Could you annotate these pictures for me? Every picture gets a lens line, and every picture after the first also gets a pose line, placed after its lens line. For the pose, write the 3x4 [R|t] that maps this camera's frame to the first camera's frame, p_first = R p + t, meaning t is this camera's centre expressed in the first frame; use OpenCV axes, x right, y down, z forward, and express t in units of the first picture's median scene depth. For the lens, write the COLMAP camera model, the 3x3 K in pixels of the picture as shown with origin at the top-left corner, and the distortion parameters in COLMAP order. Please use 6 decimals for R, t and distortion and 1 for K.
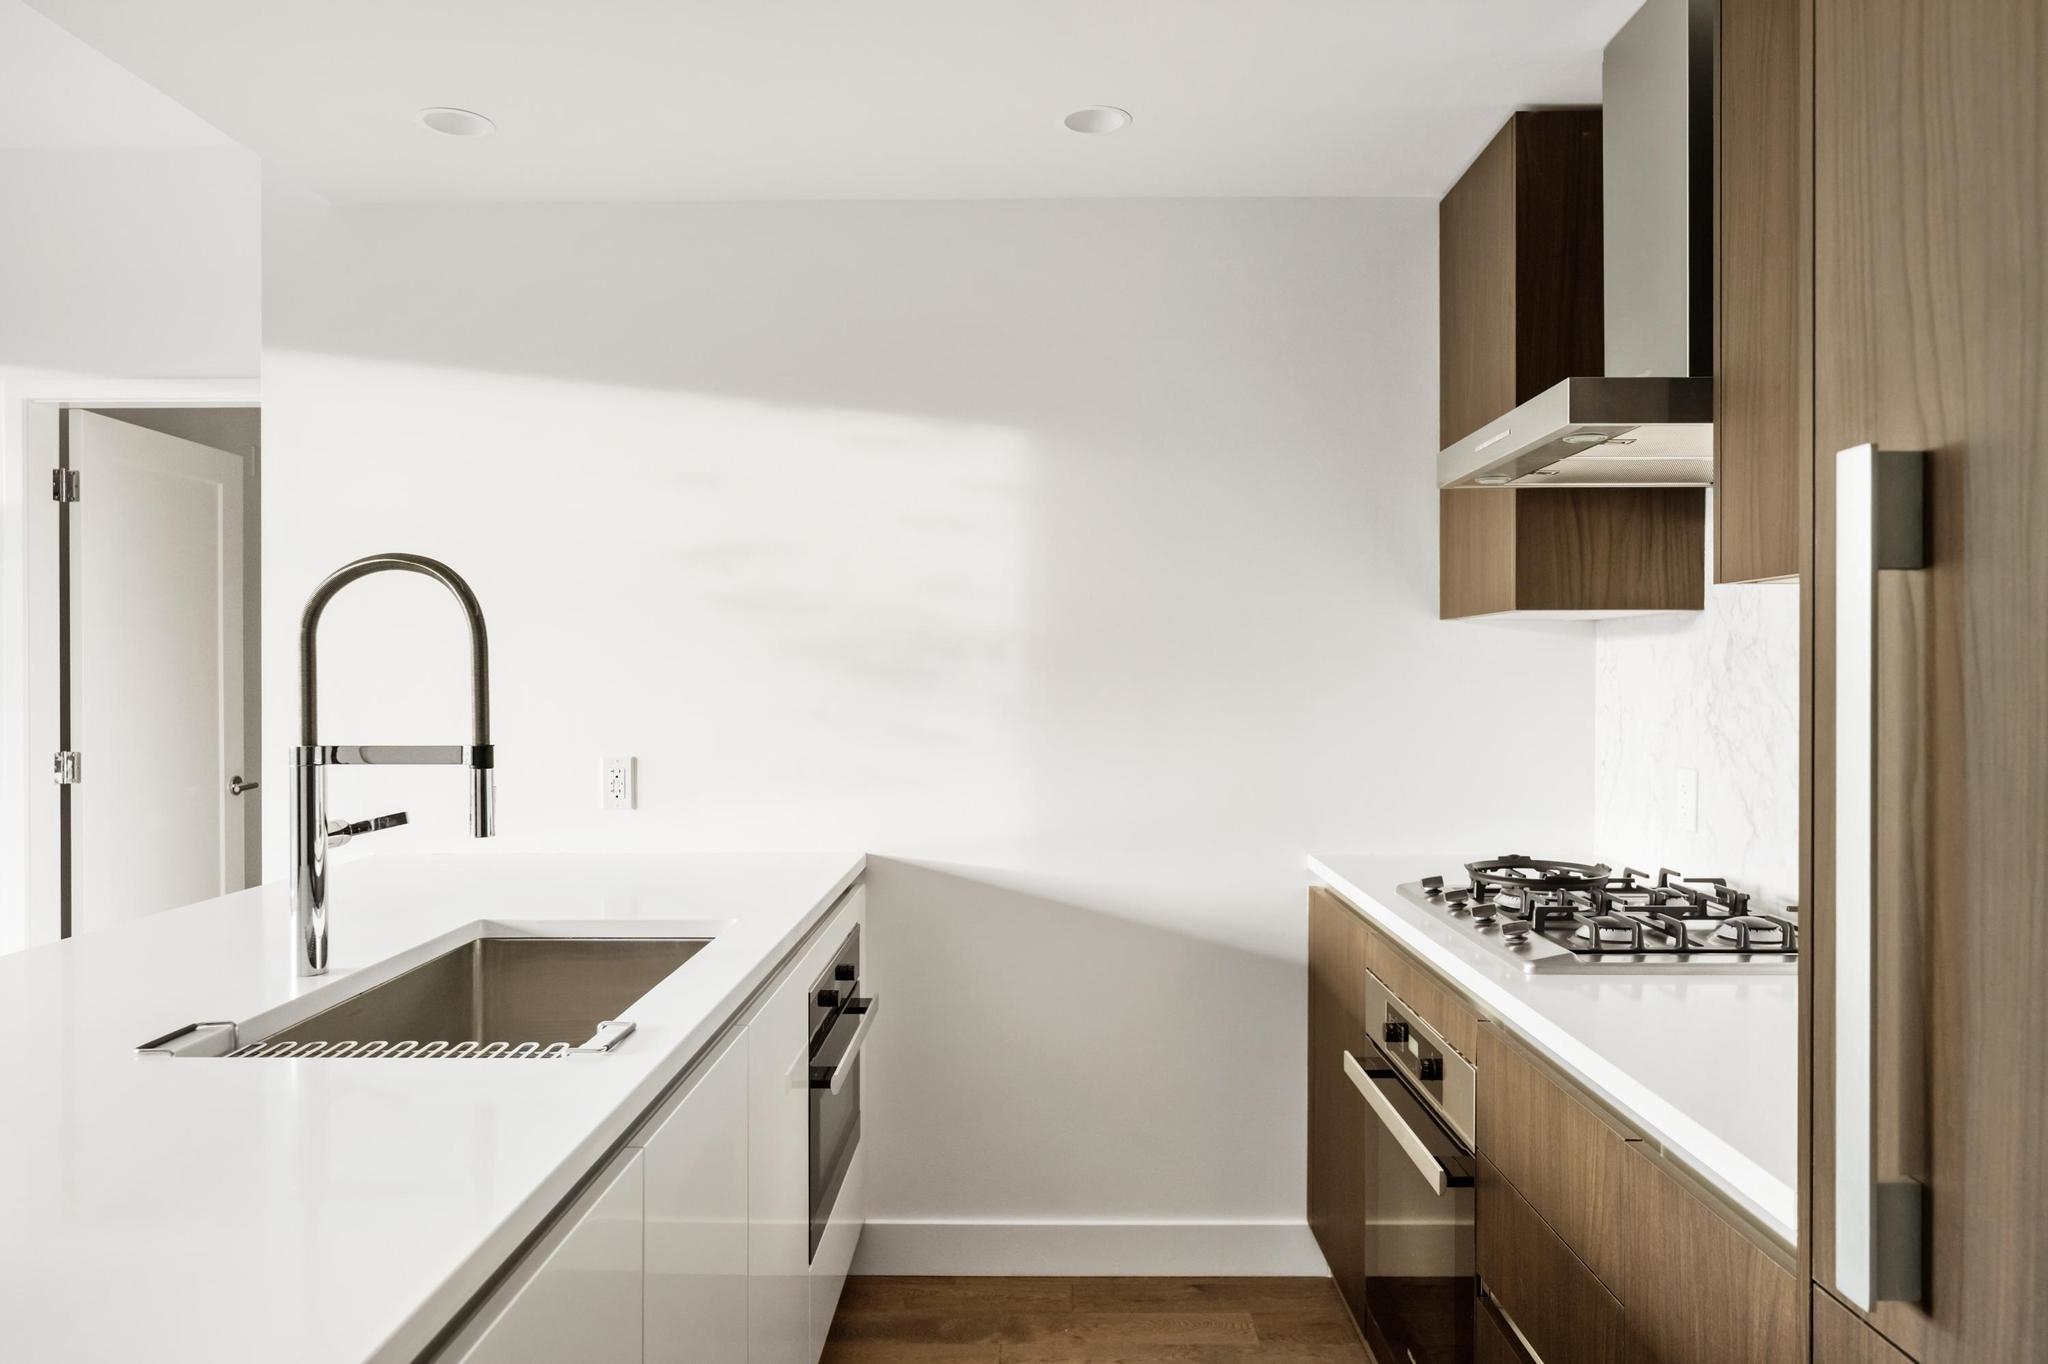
lens RADIAL K [[1335.2, 0, 1021.8], [0, 1335.2, 684.8], [0, 0, 1]] dist [-0.003539, 0.005848]
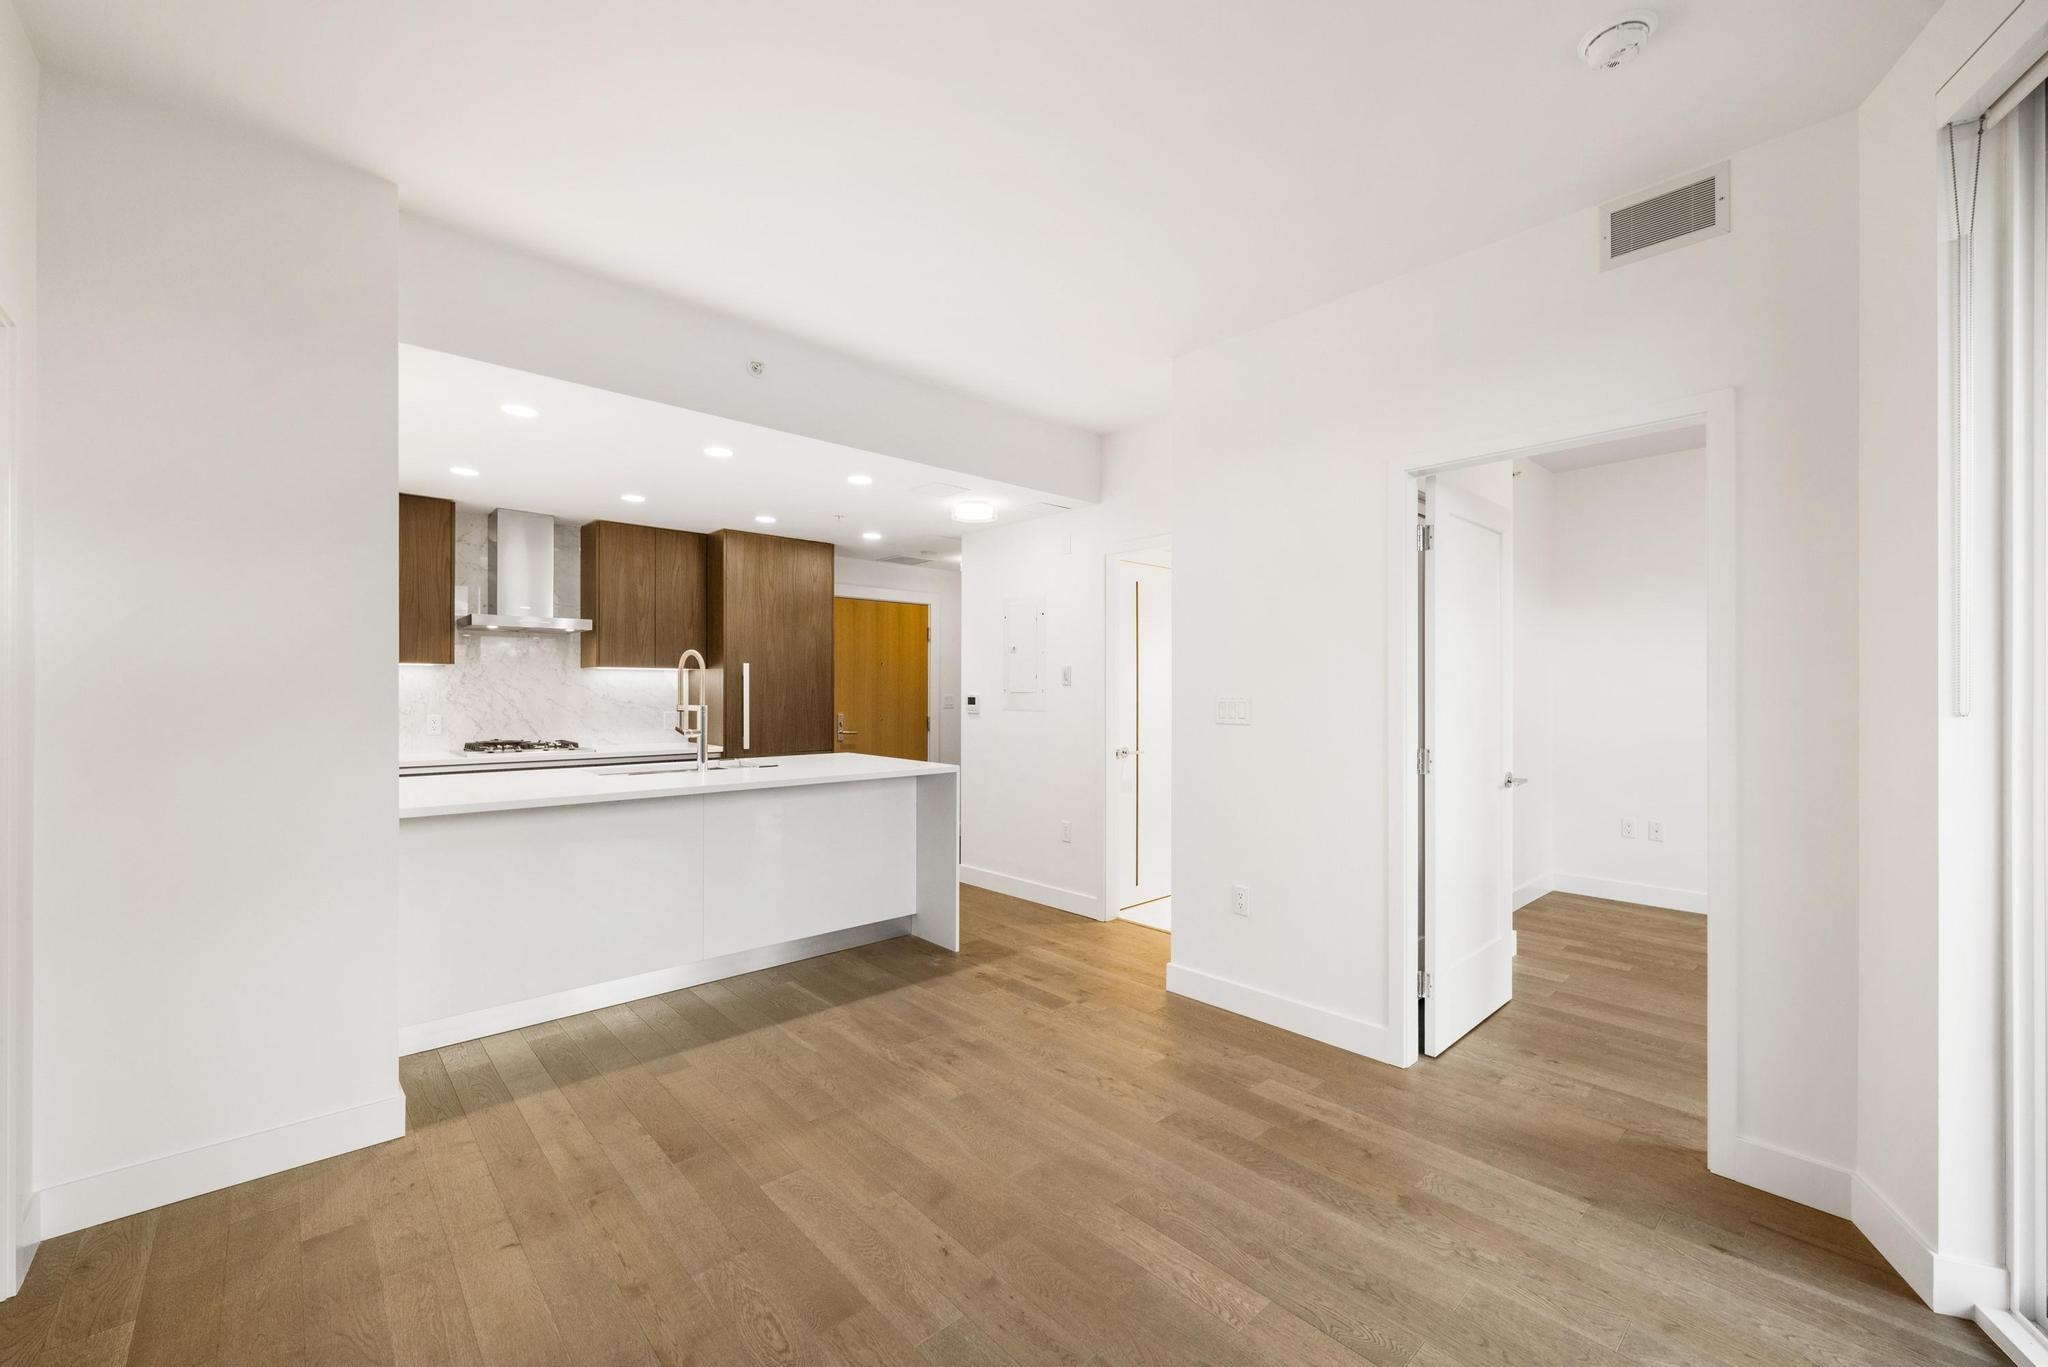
lens RADIAL K [[818.6, 0, 1025.3], [0, 818.6, 690.1], [0, 0, 1]] dist [0.000446, -0.000034]
pose [[-0.685137, -0.002076, 0.728412, -2.056165], [0.004665, 0.999963, 0.007238, -0.004343], [-0.728400, 0.008357, -0.685102, 1.440348]]
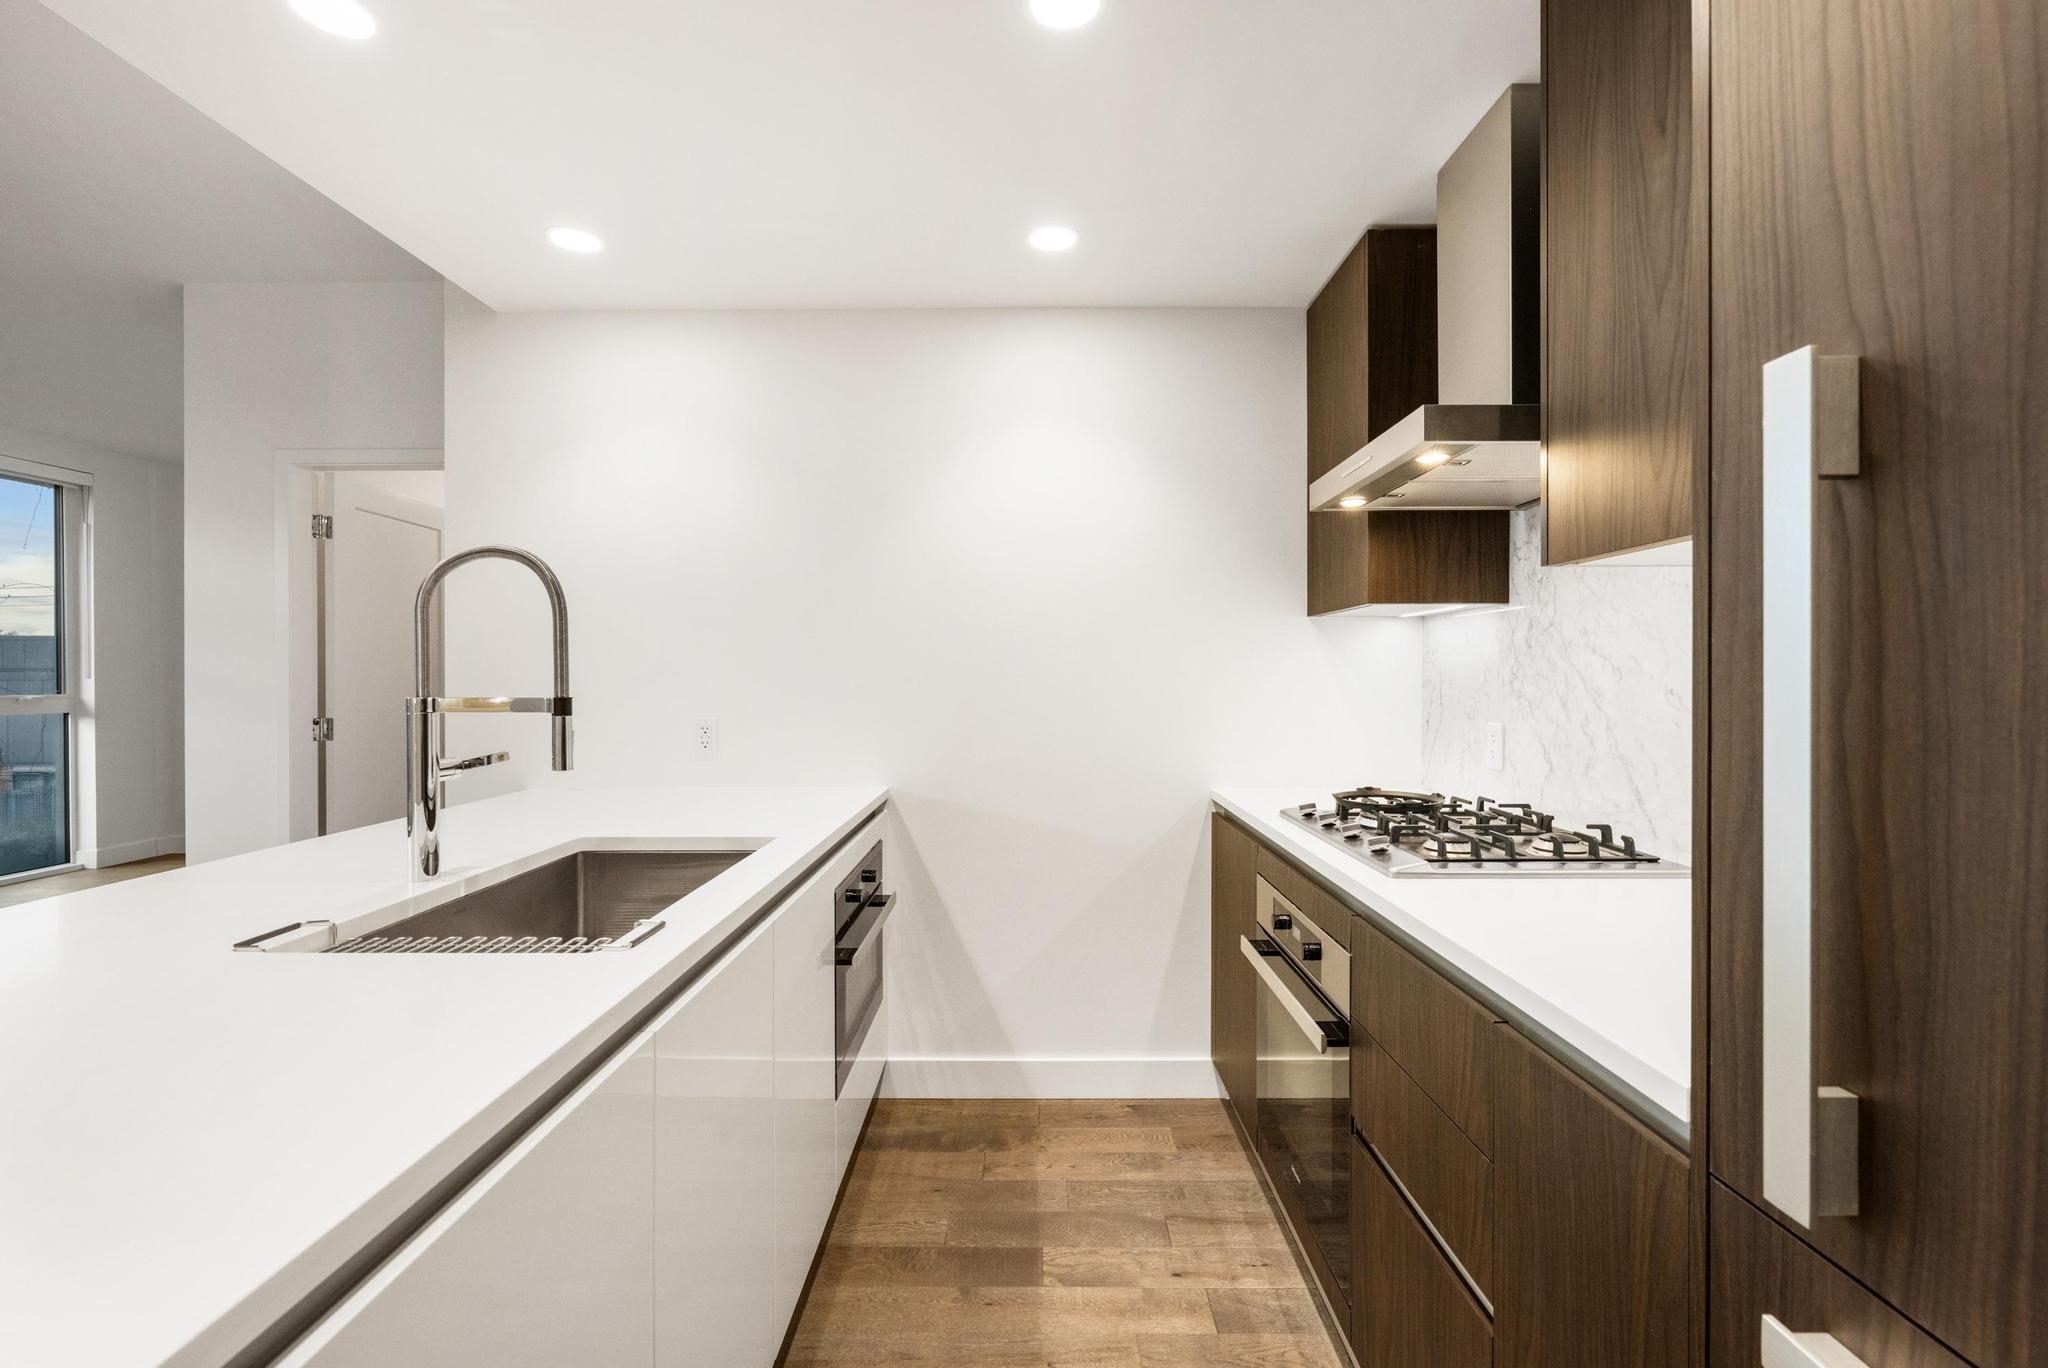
lens RADIAL K [[872.3, 0, 1021.5], [0, 872.3, 681.2], [0, 0, 1]] dist [0.000178, -0.000201]
pose [[0.999986, -0.000775, 0.005177, 0.019748], [0.000796, 0.999992, -0.003930, 0.026262], [-0.005174, 0.003934, 0.999979, 0.138283]]
